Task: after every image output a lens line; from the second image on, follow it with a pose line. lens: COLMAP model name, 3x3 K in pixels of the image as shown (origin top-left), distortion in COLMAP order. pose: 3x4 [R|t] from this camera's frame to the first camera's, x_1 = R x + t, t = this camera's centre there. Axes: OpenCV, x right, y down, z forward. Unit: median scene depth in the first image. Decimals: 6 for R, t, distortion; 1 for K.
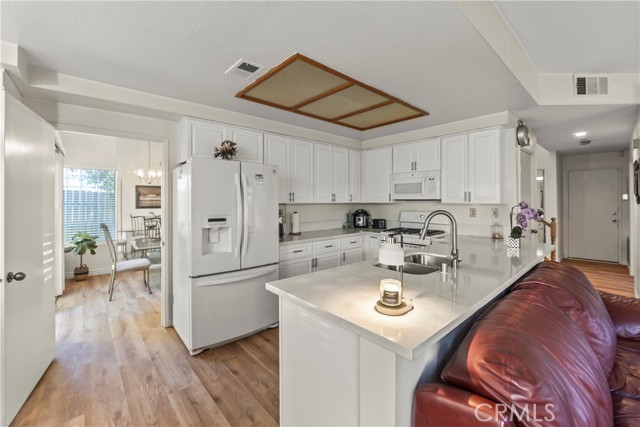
lens RADIAL K [[265.7, 0, 315.3], [0, 265.7, 201.4], [0, 0, 1]] dist [-0.008388, -0.000694]
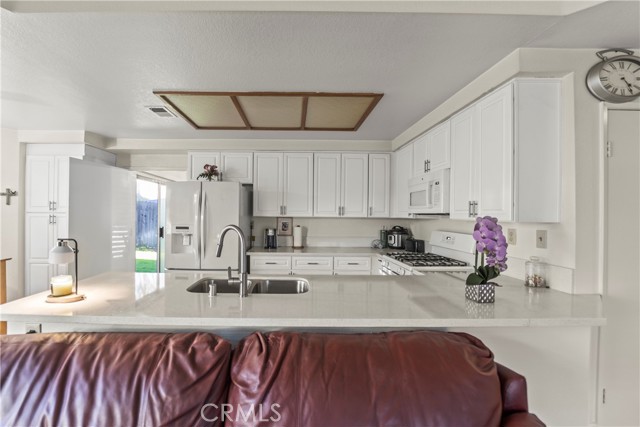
lens RADIAL K [[265.7, 0, 299.5], [0, 265.7, 216.2], [0, 0, 1]] dist [-0.008388, -0.000694]
pose [[0.758476, 0.011580, -0.651598, 0.570611], [-0.011222, 0.999926, 0.004707, 0.000496], [0.651604, 0.003742, 0.758550, 0.243934]]
